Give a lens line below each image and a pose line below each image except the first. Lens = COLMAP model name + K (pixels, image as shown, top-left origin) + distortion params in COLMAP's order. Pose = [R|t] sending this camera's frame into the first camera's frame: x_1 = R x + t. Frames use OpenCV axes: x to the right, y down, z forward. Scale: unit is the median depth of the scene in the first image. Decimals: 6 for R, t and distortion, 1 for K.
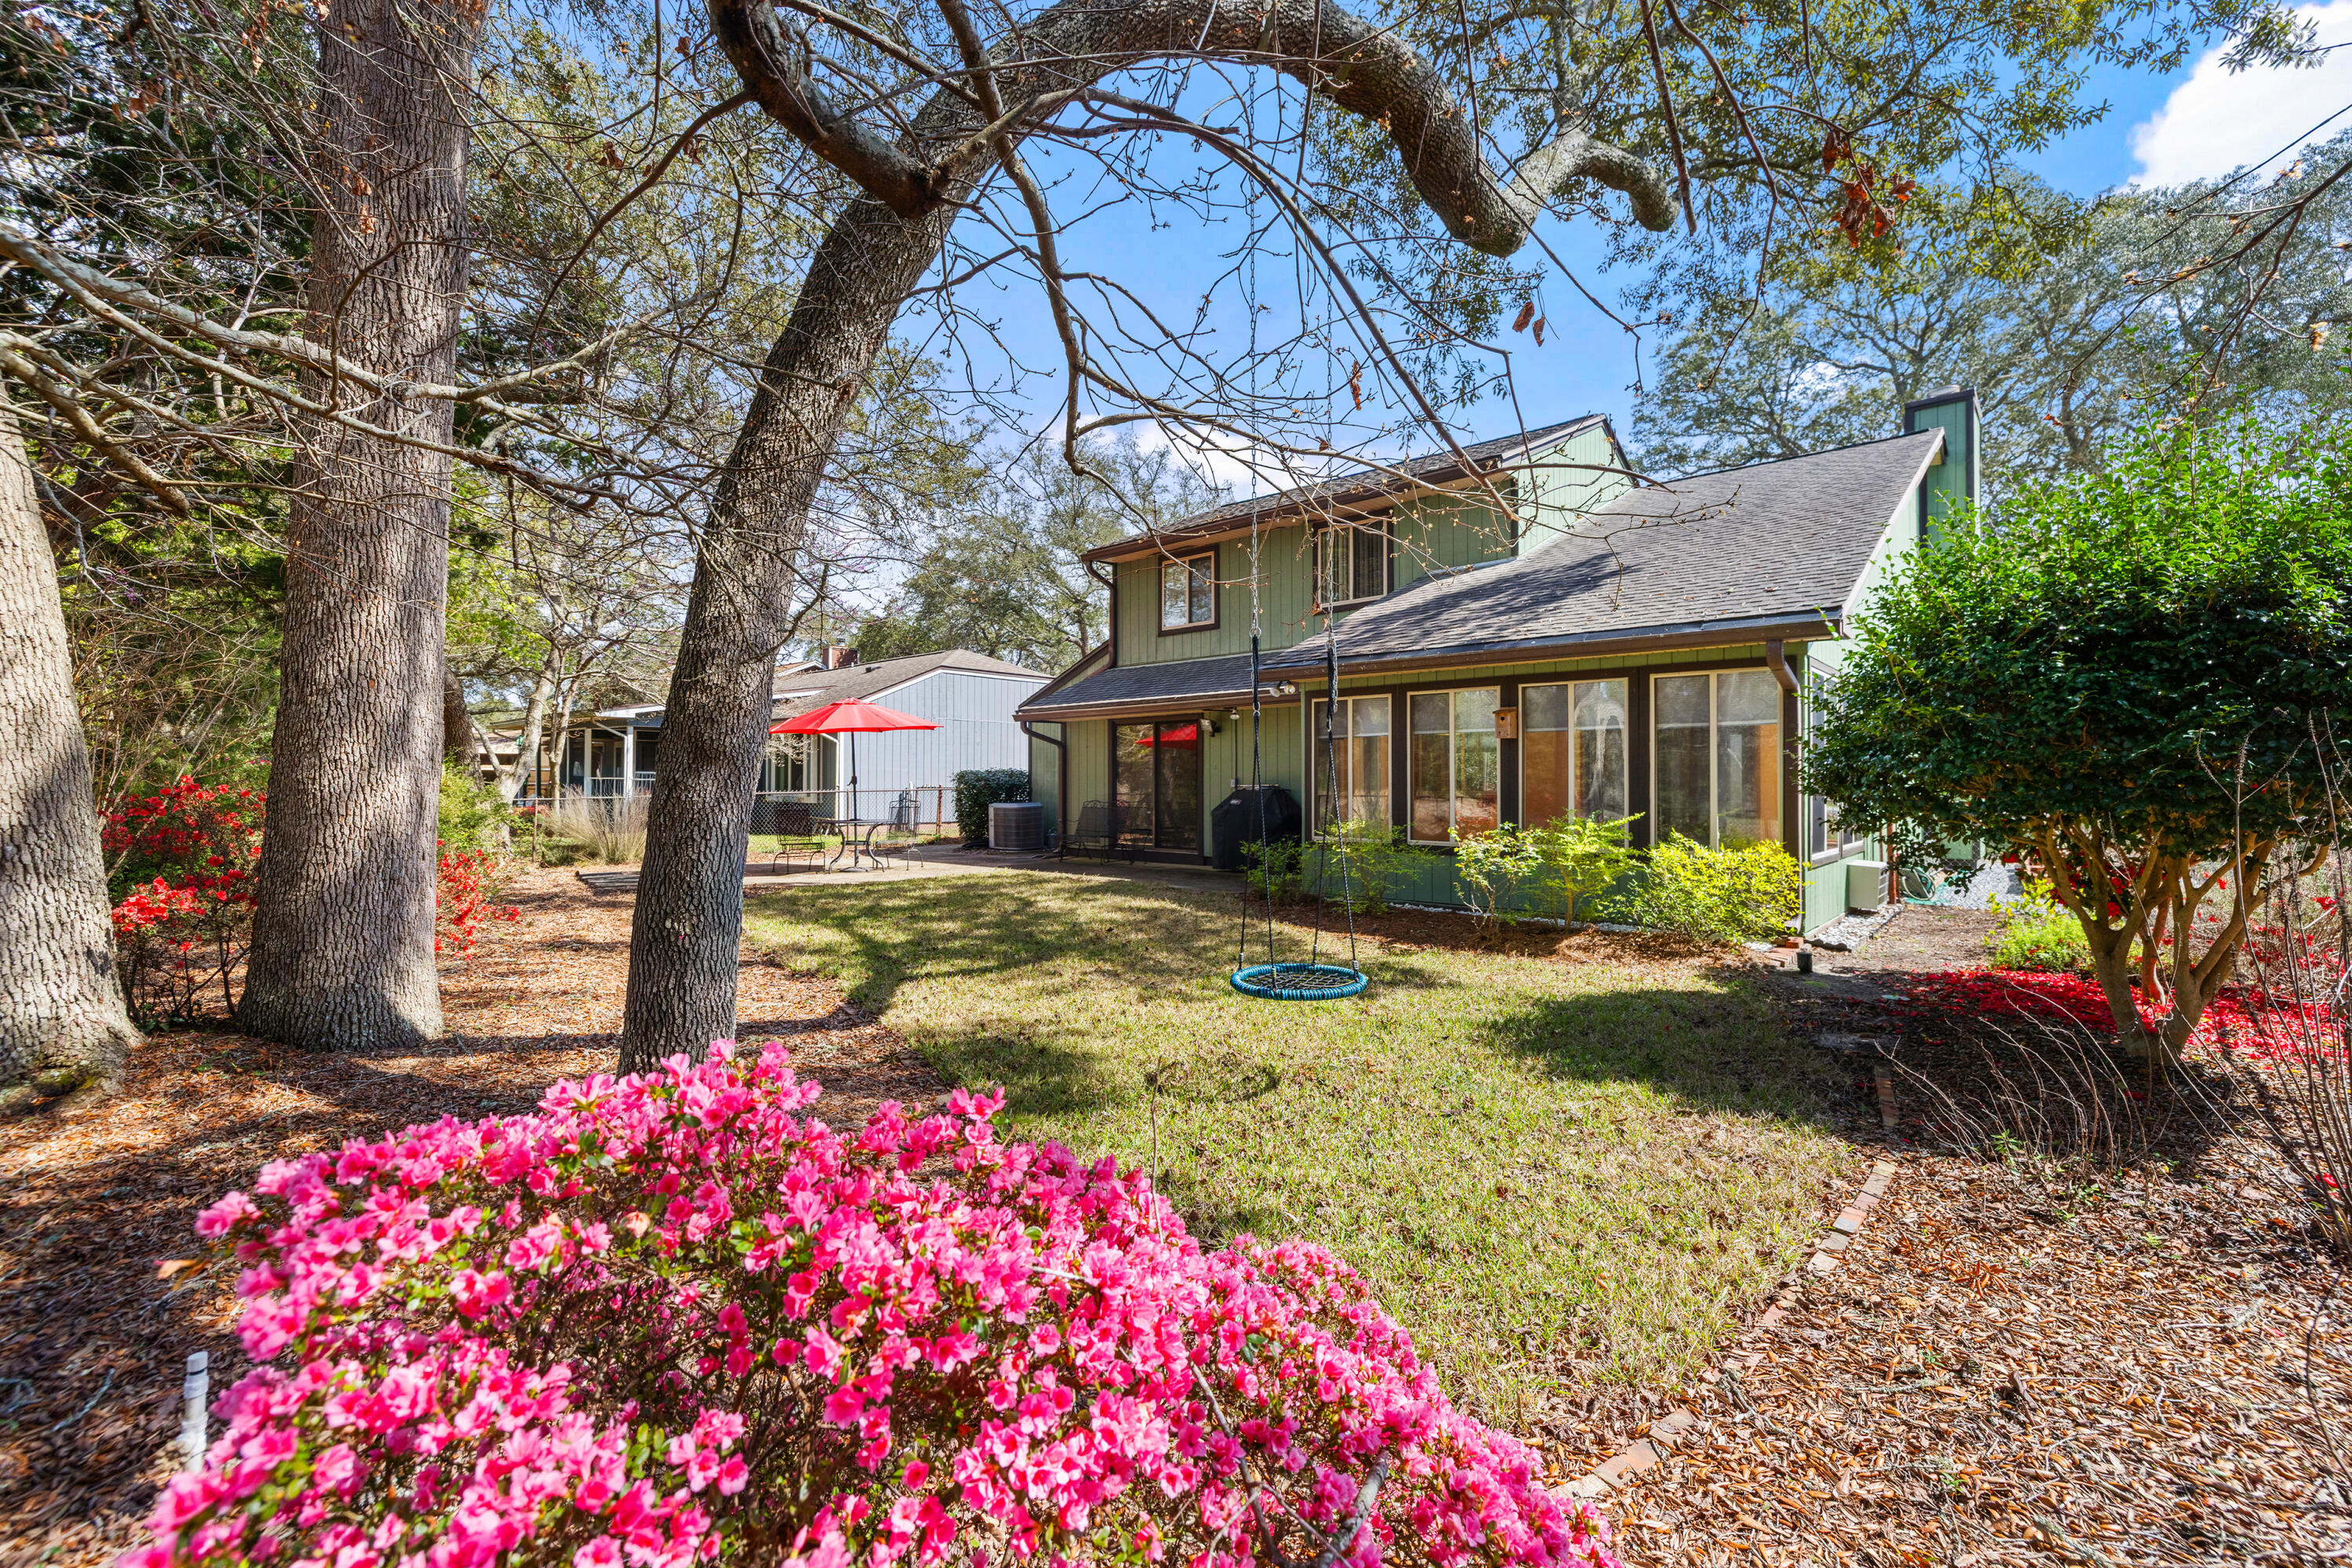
lens RADIAL K [[970.9, 0, 1182.8], [0, 970.9, 768.1], [0, 0, 1]] dist [-0.000687, -0.000326]
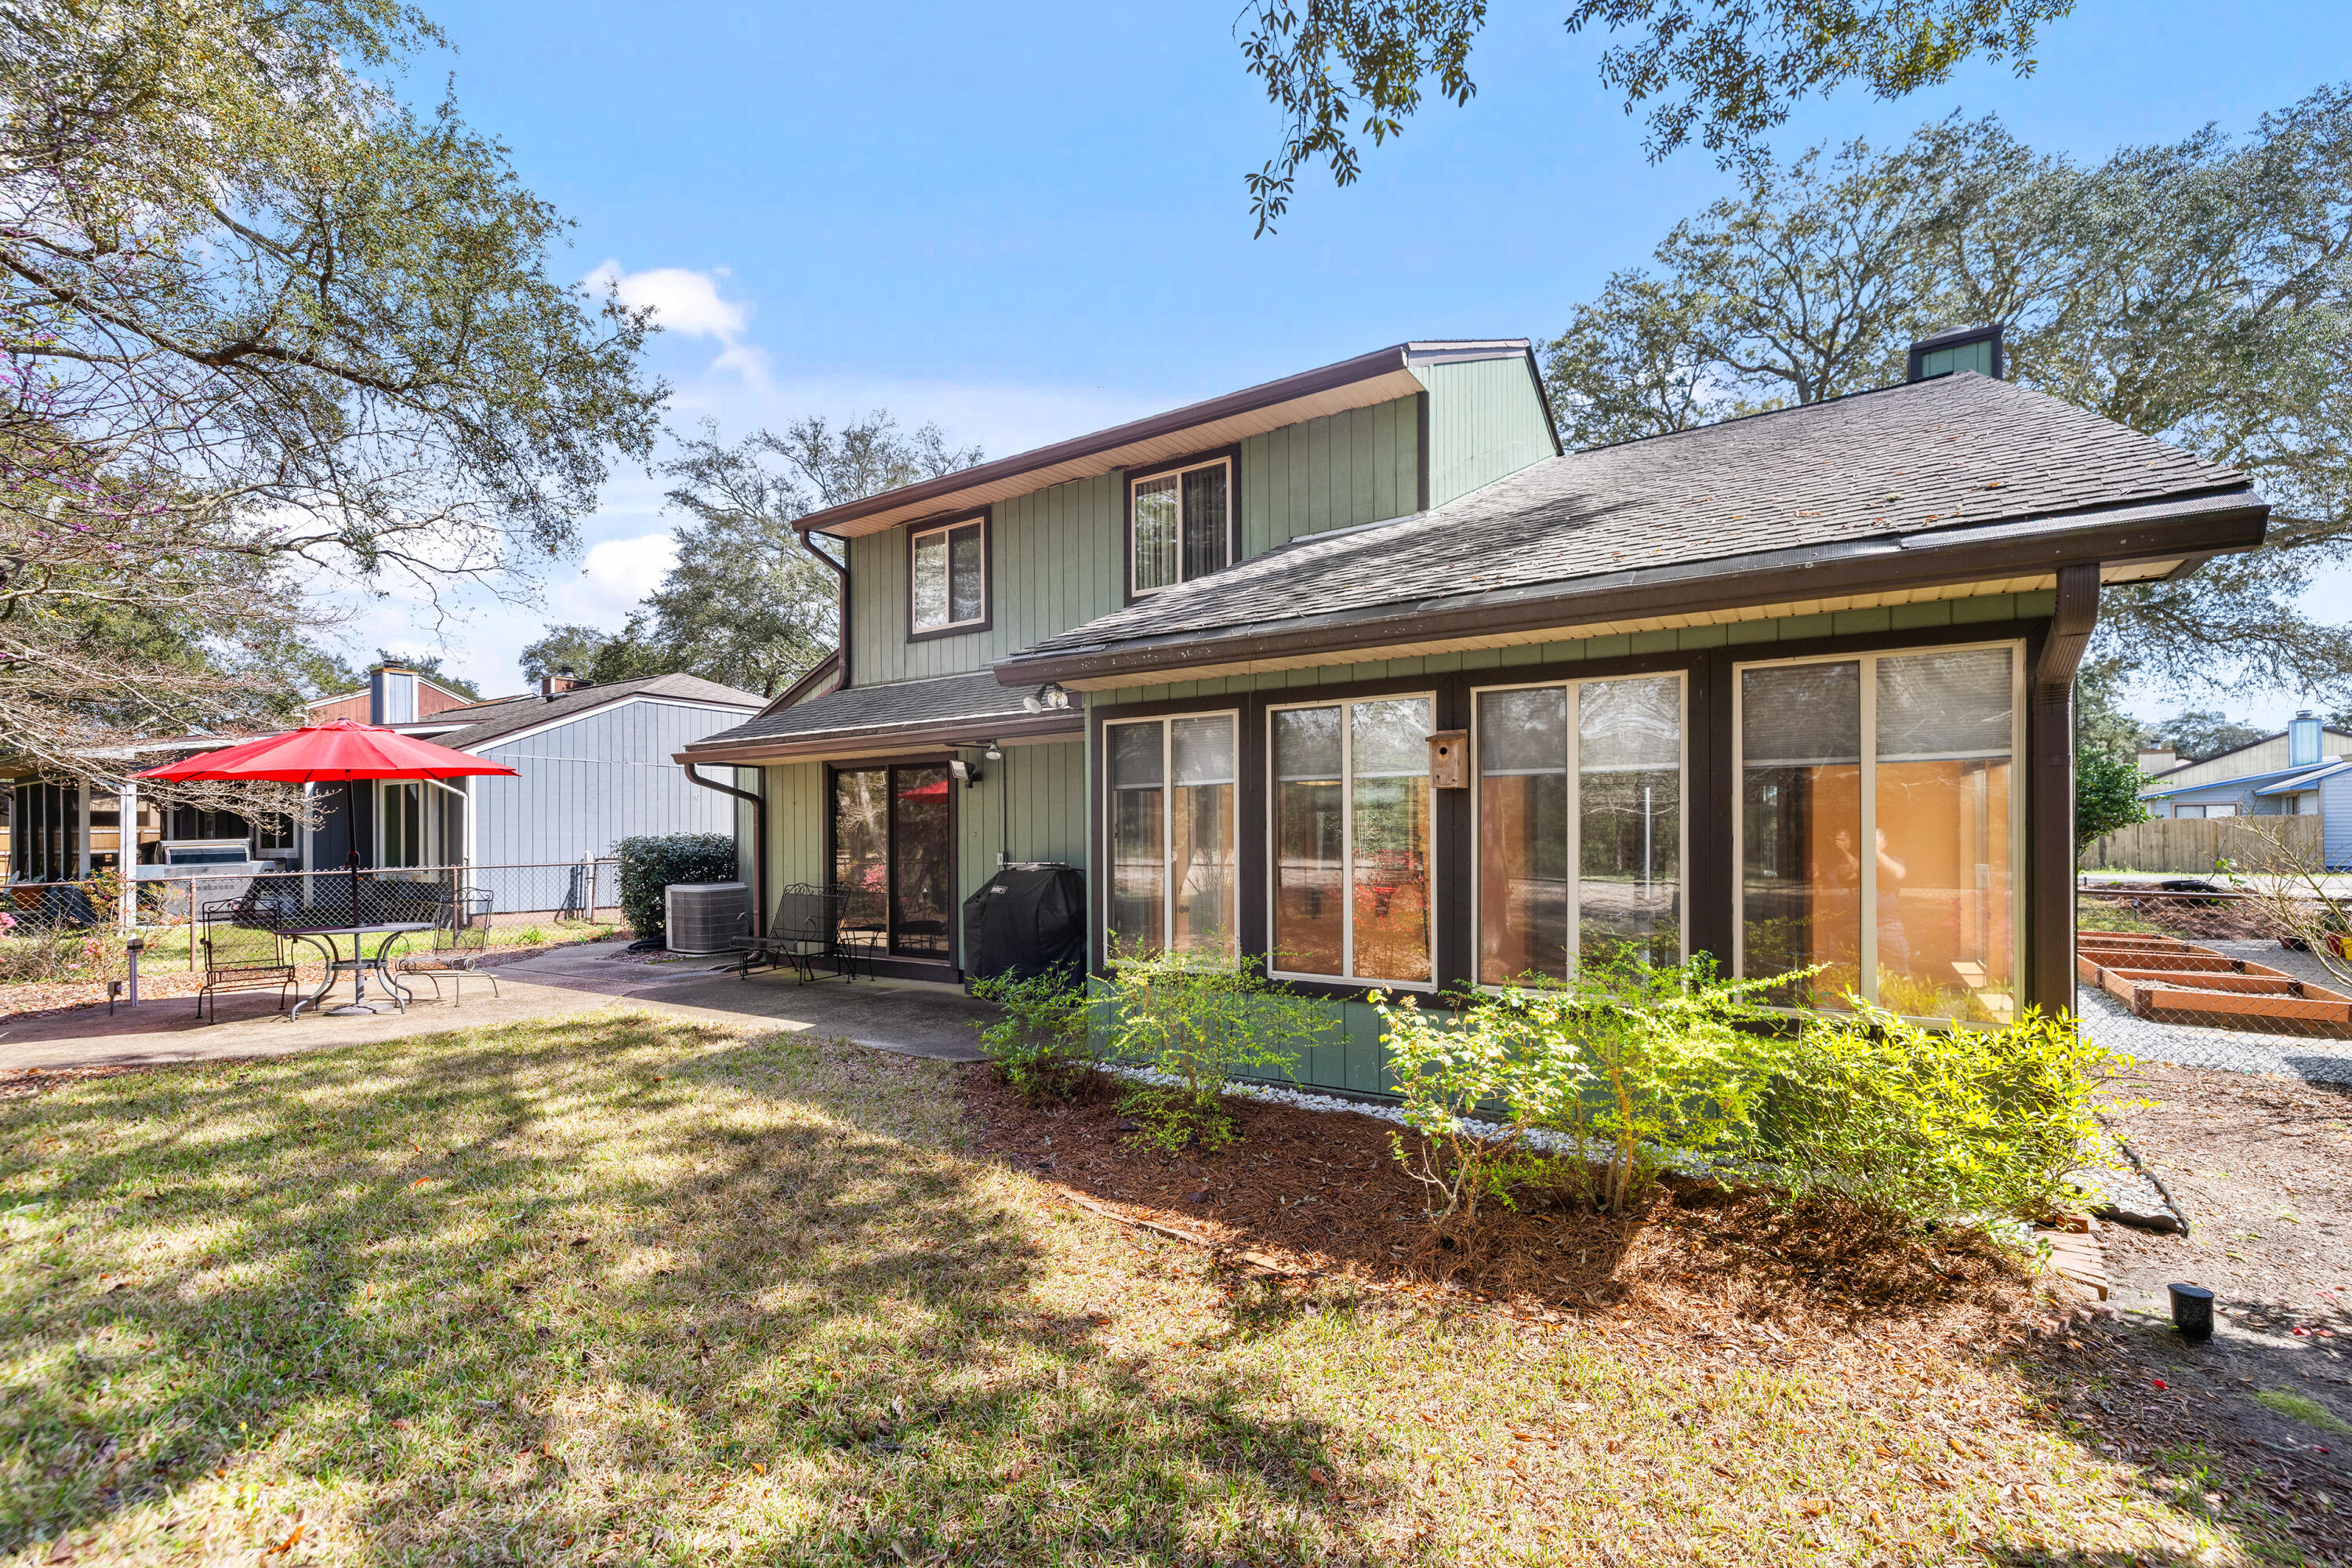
lens RADIAL K [[988.5, 0, 1177.2], [0, 988.5, 827.6], [0, 0, 1]] dist [0.000666, 0.000000]
pose [[0.988928, -0.004346, 0.148332, 0.077571], [0.003794, 0.999985, 0.004006, -0.008787], [-0.148347, -0.003399, 0.988930, 0.360002]]
